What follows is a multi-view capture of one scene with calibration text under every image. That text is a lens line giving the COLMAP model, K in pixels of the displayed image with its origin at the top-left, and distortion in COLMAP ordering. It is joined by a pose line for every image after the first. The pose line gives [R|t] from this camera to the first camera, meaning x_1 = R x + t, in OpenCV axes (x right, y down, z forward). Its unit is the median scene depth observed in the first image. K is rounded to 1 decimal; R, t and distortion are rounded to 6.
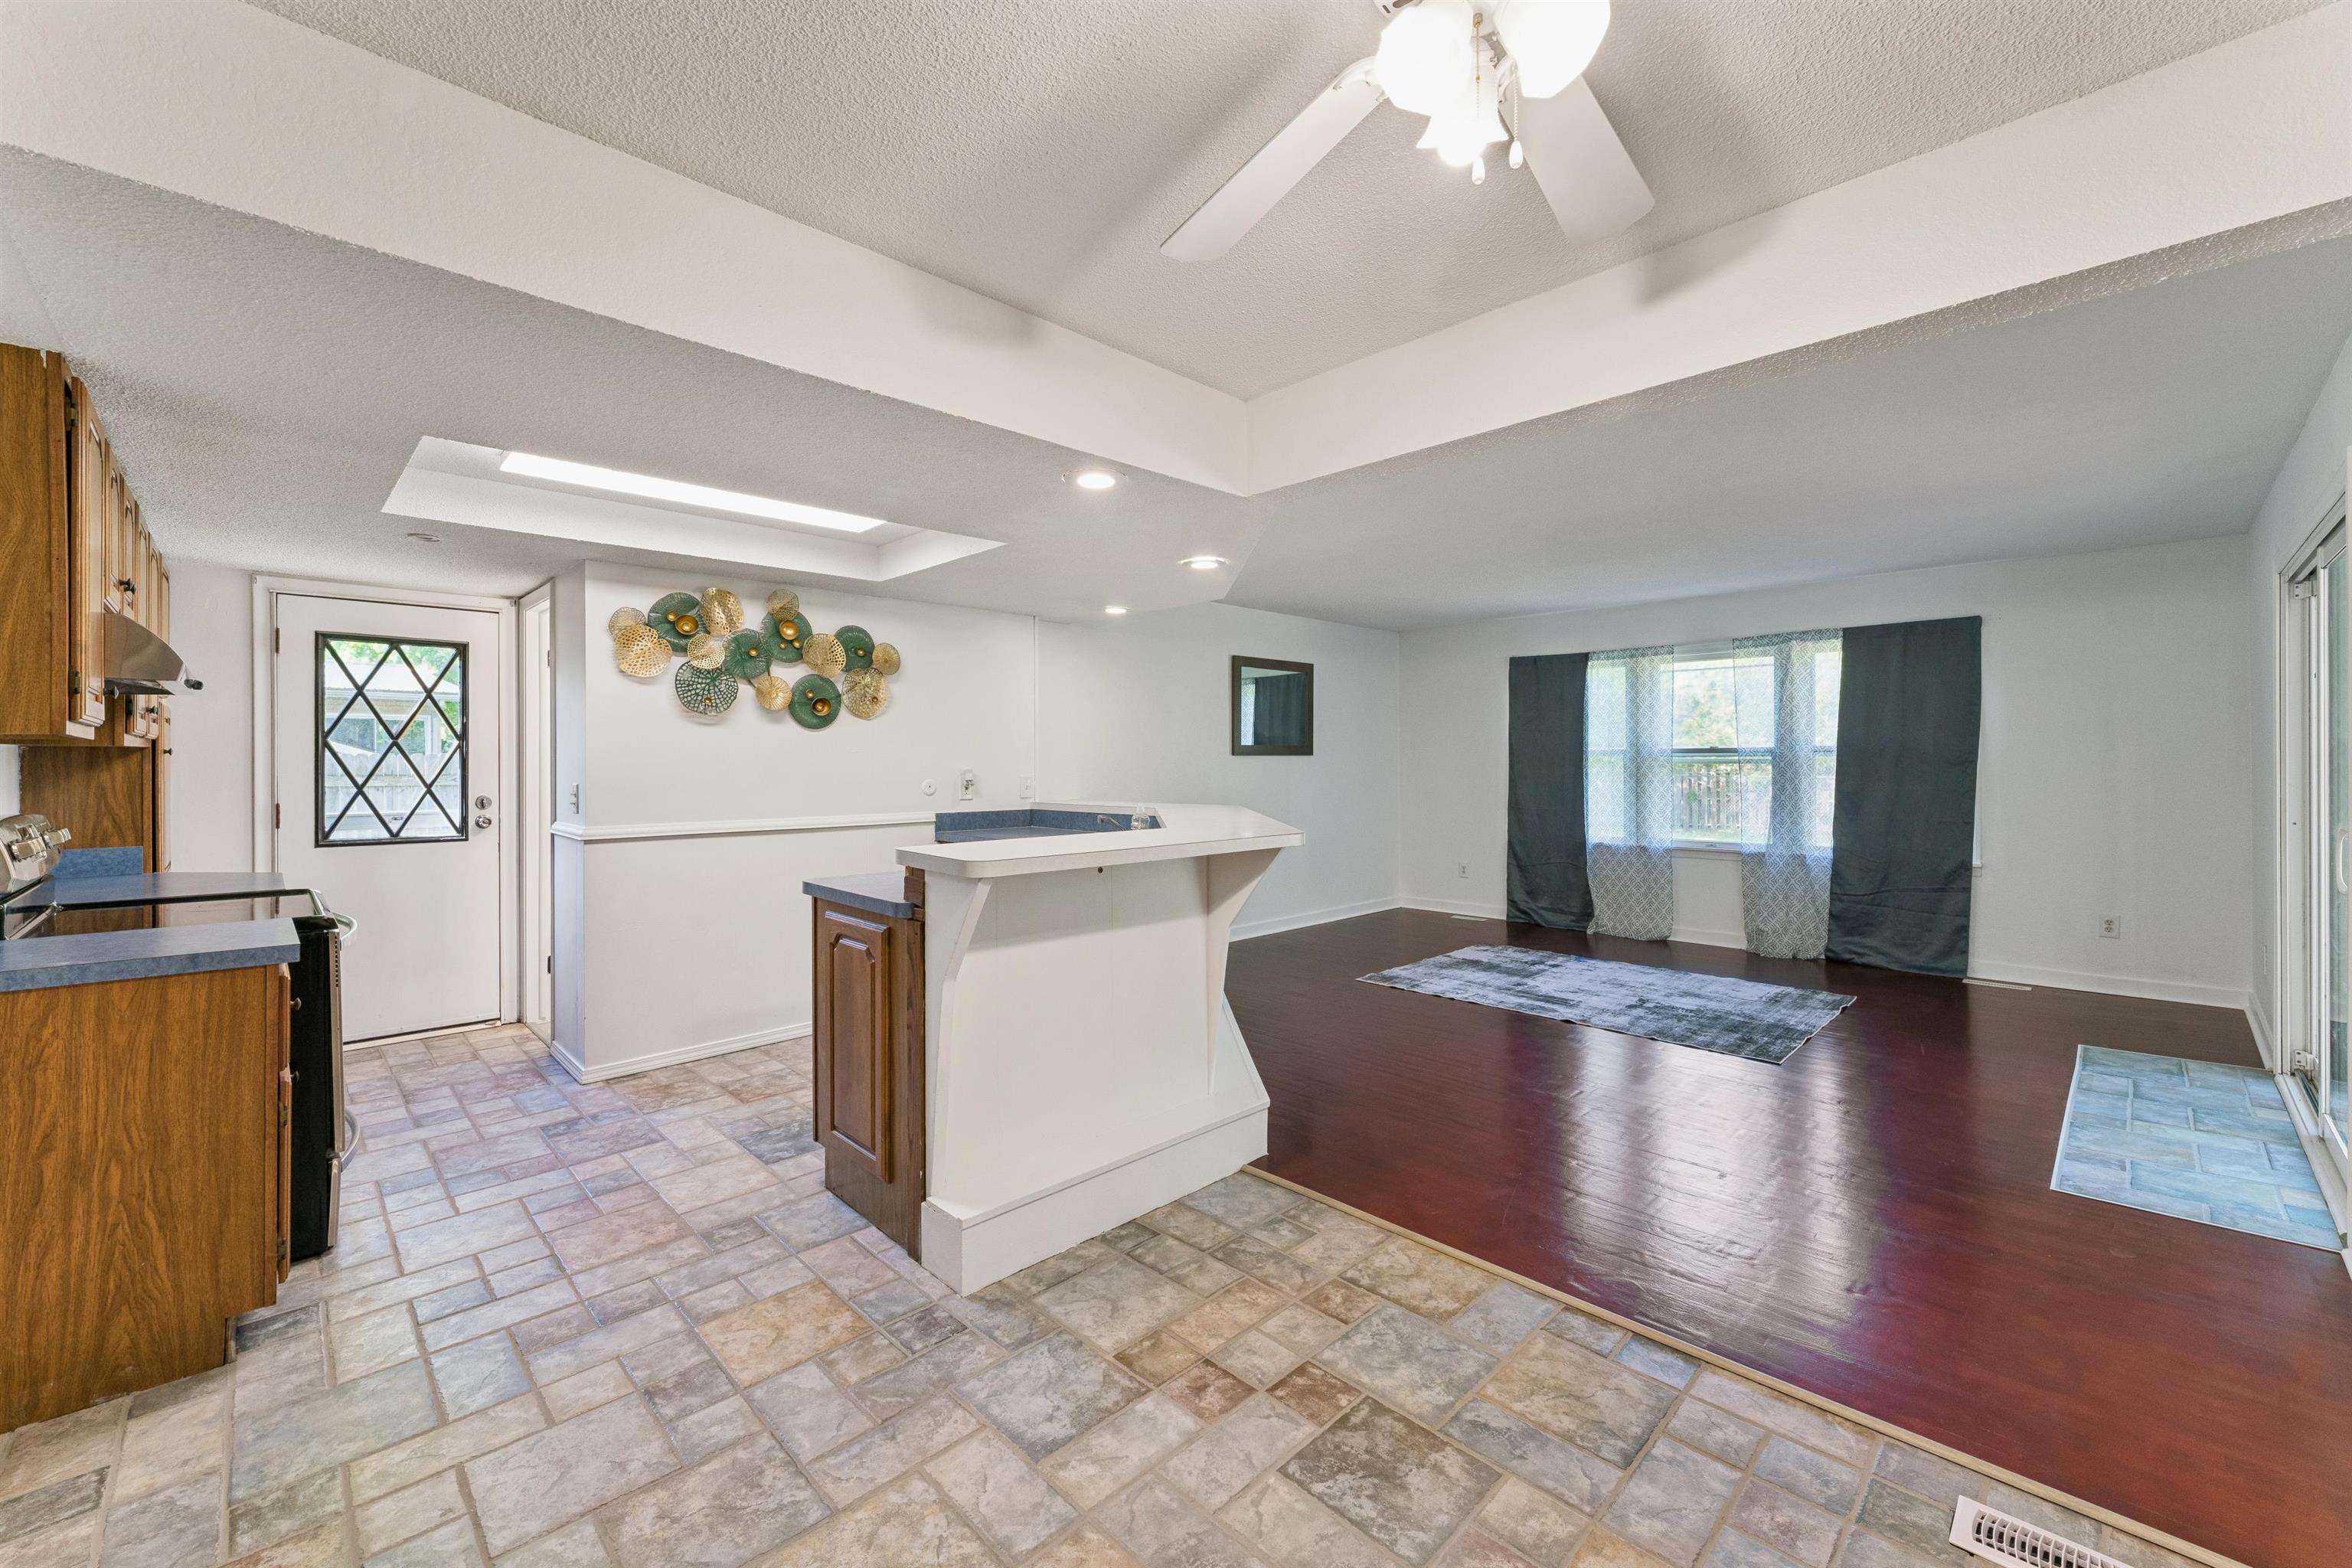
lens RADIAL K [[941.3, 0, 1171.1], [0, 941.3, 770.7], [0, 0, 1]] dist [-0.000310, 0.000289]
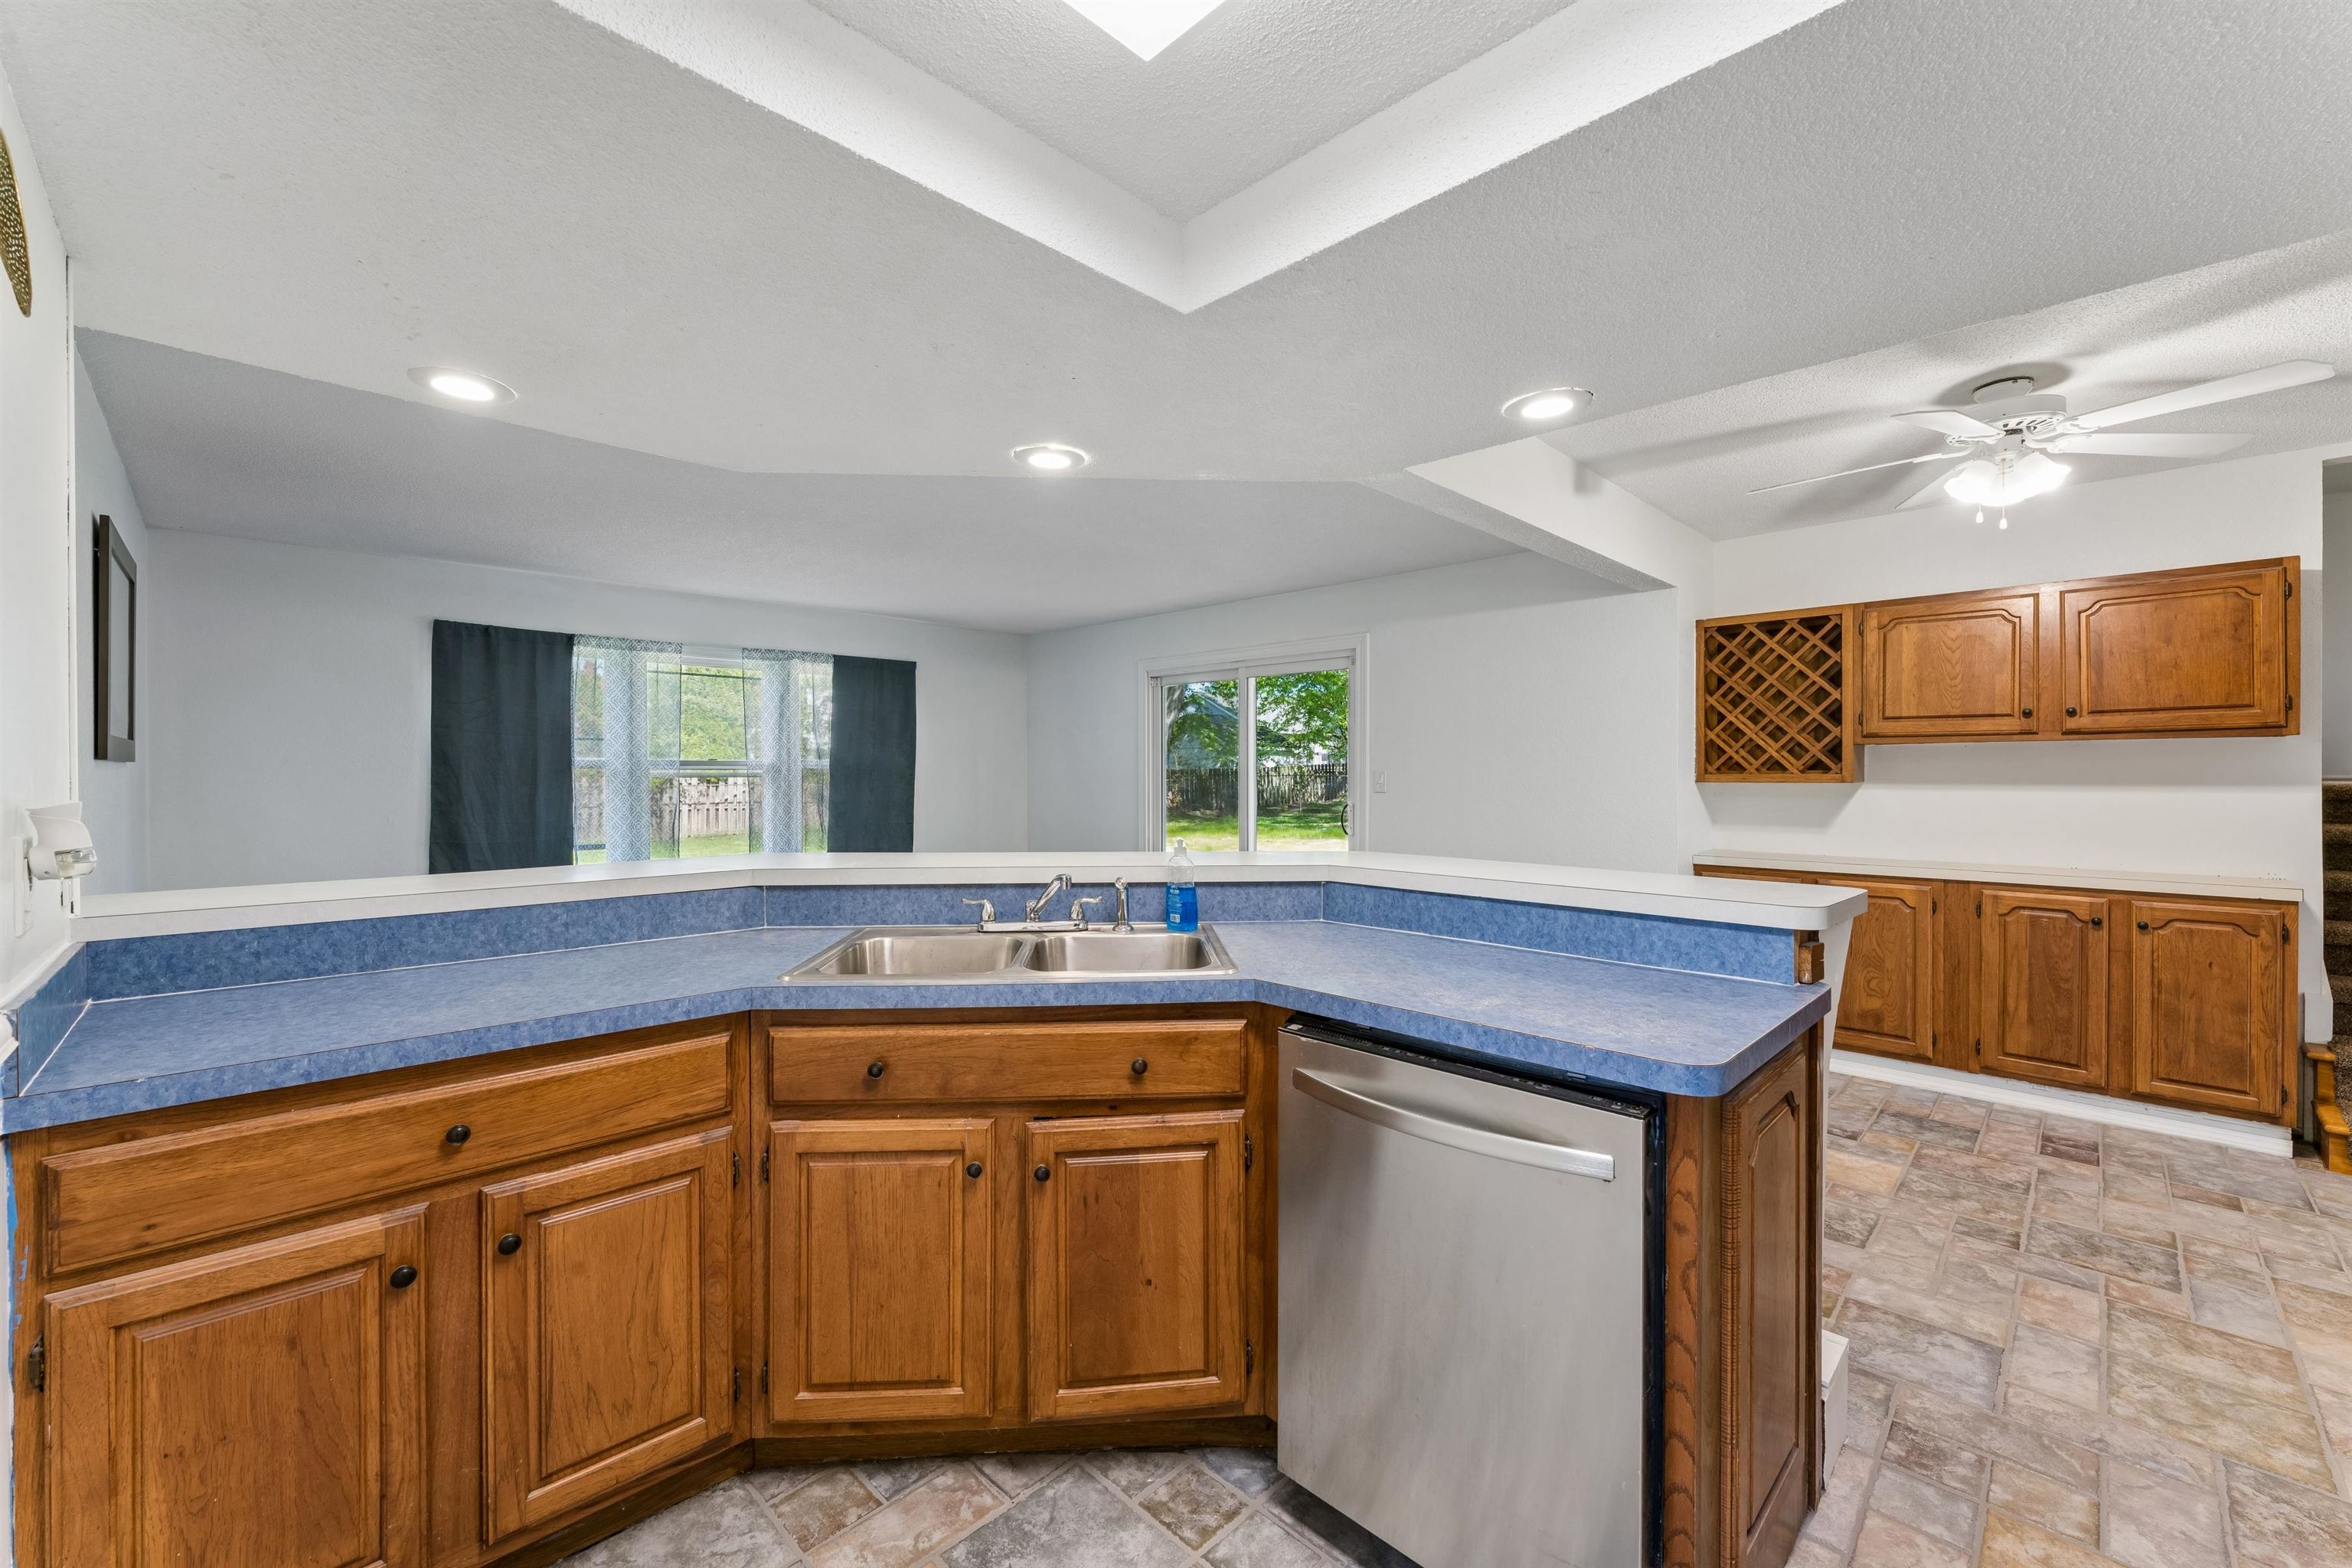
lens RADIAL K [[922.8, 0, 1176.0], [0, 922.8, 784.0], [0, 0, 1]] dist [-0.001339, -0.000037]
pose [[-0.009734, -0.012331, 0.999877, -1.092795], [0.011554, 0.999856, 0.012443, -0.019370], [-0.999886, 0.011674, -0.009590, 1.721011]]
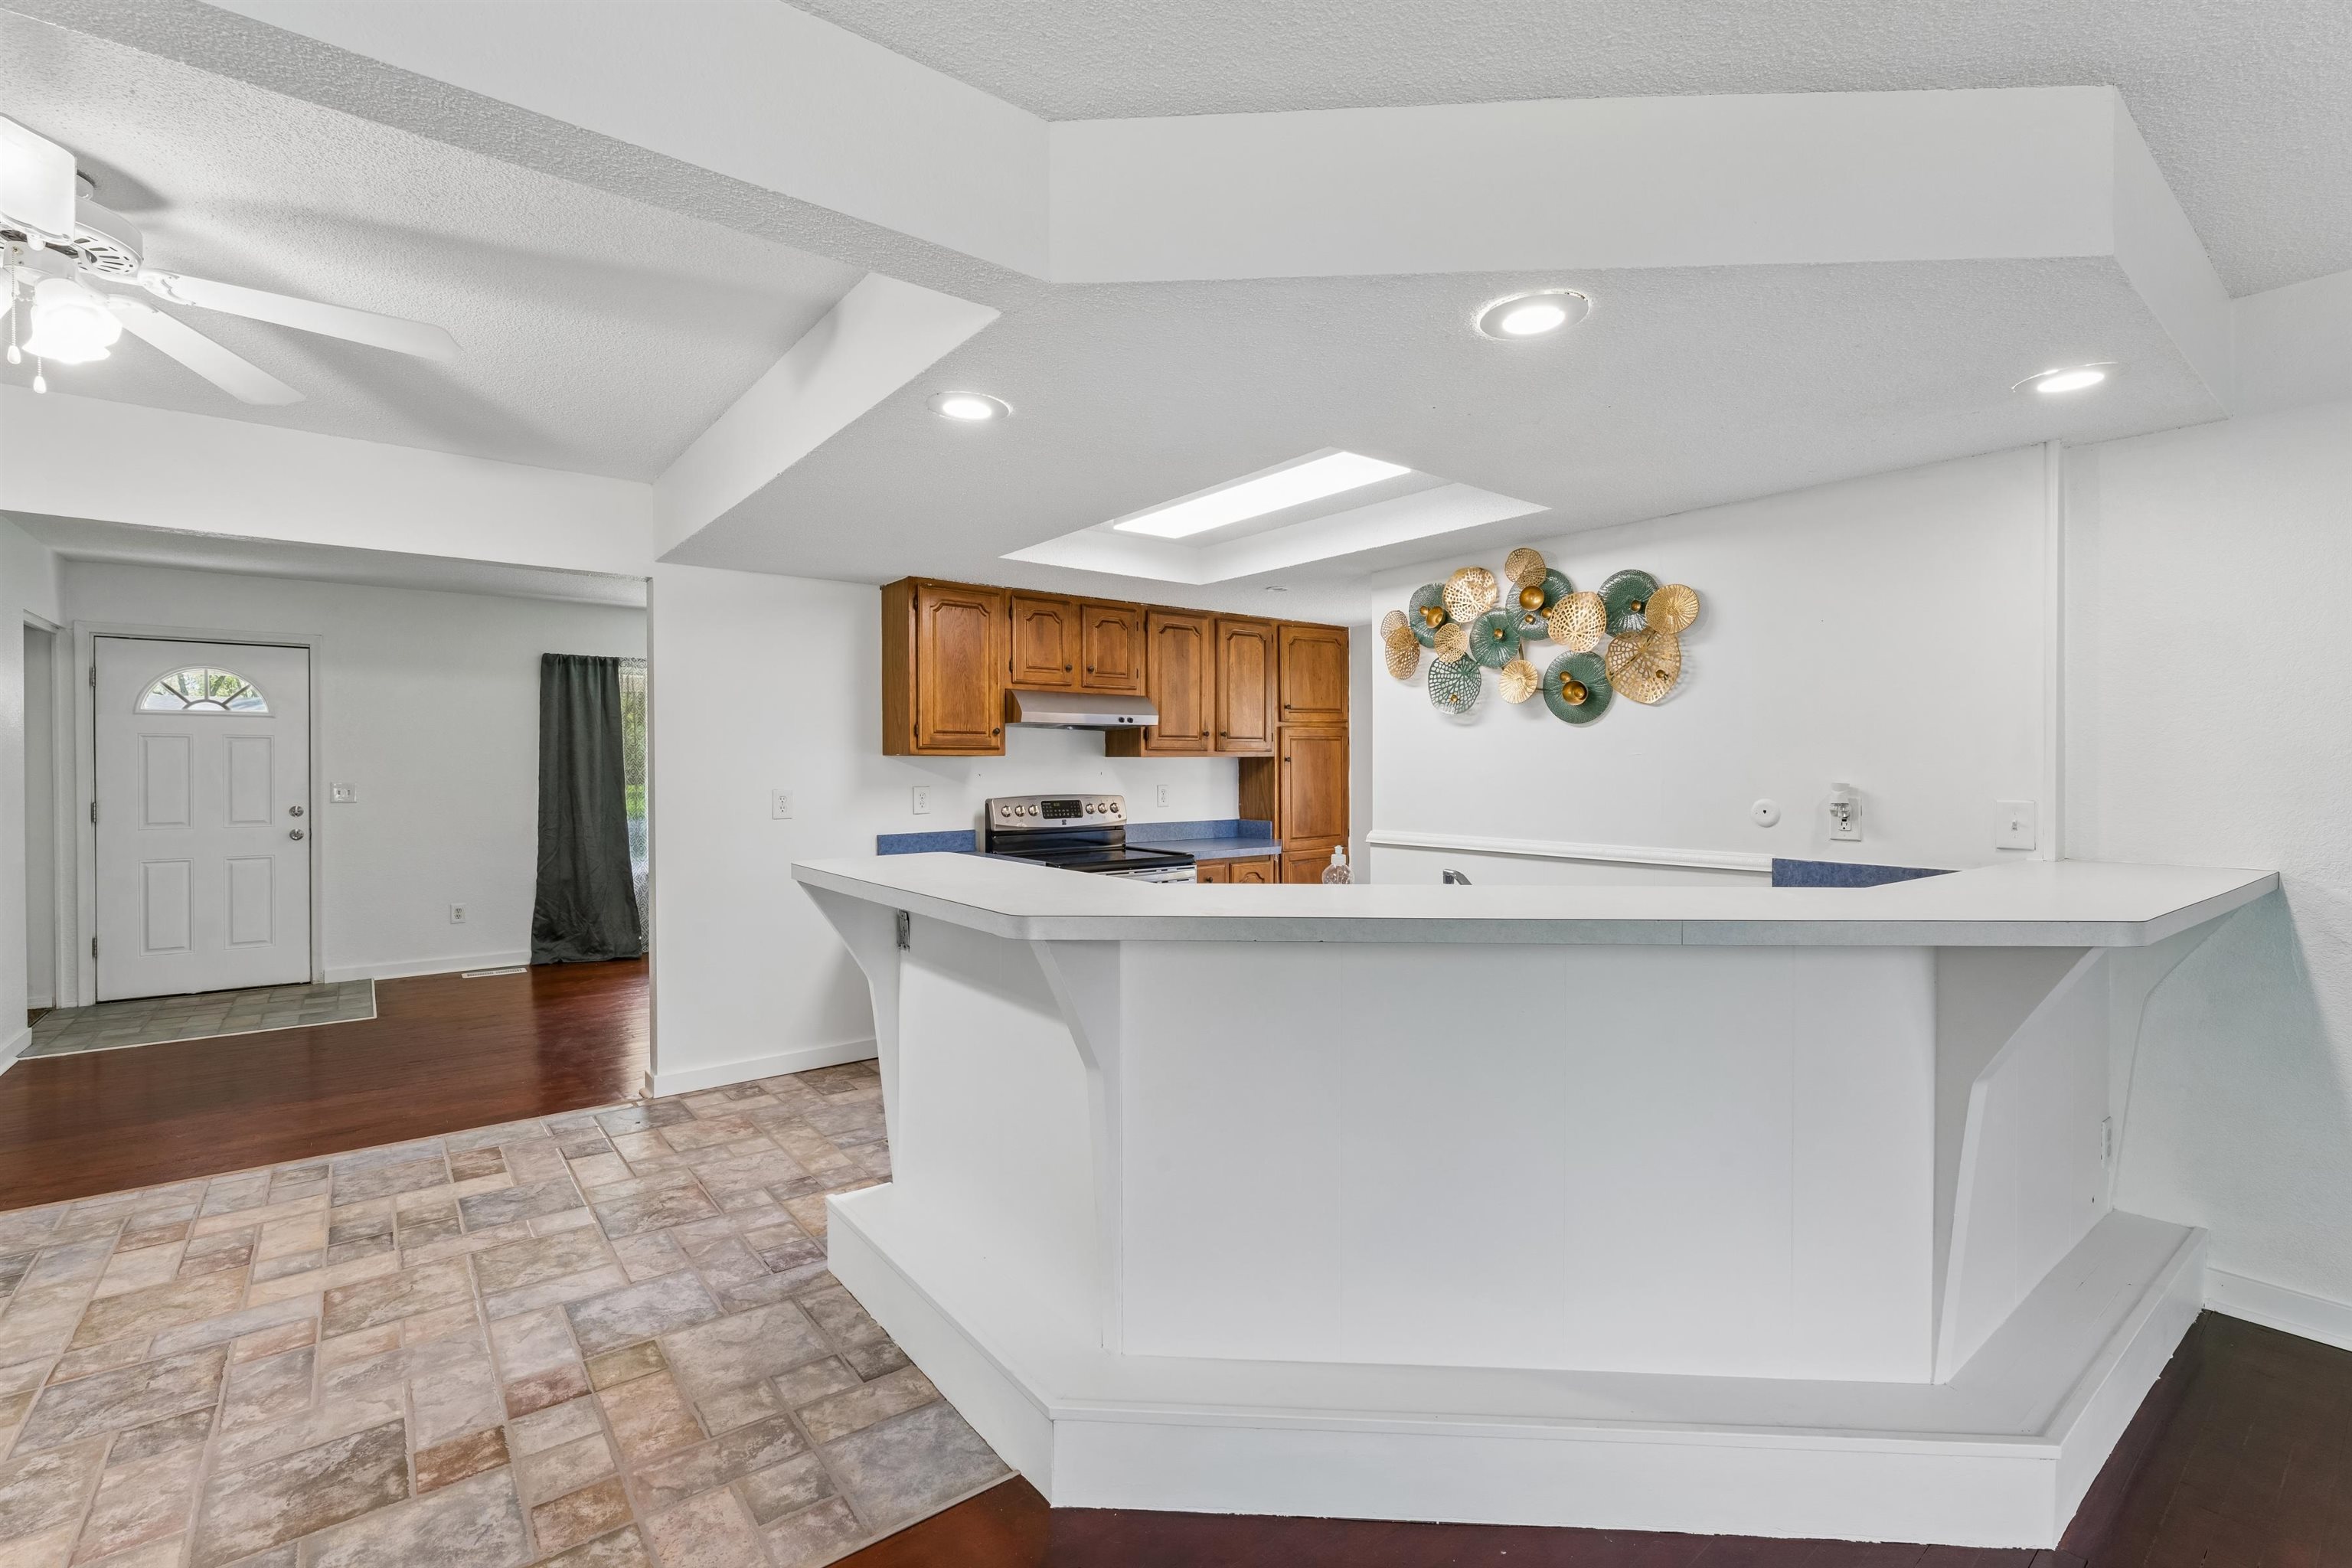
lens RADIAL K [[1054.7, 0, 1181.6], [0, 1054.7, 773.7], [0, 0, 1]] dist [0.000611, 0.000837]
pose [[-0.112309, 0.009571, -0.993627, 1.009991], [-0.009196, 0.999901, 0.010671, -0.024170], [0.993631, 0.010335, -0.112210, 1.671753]]
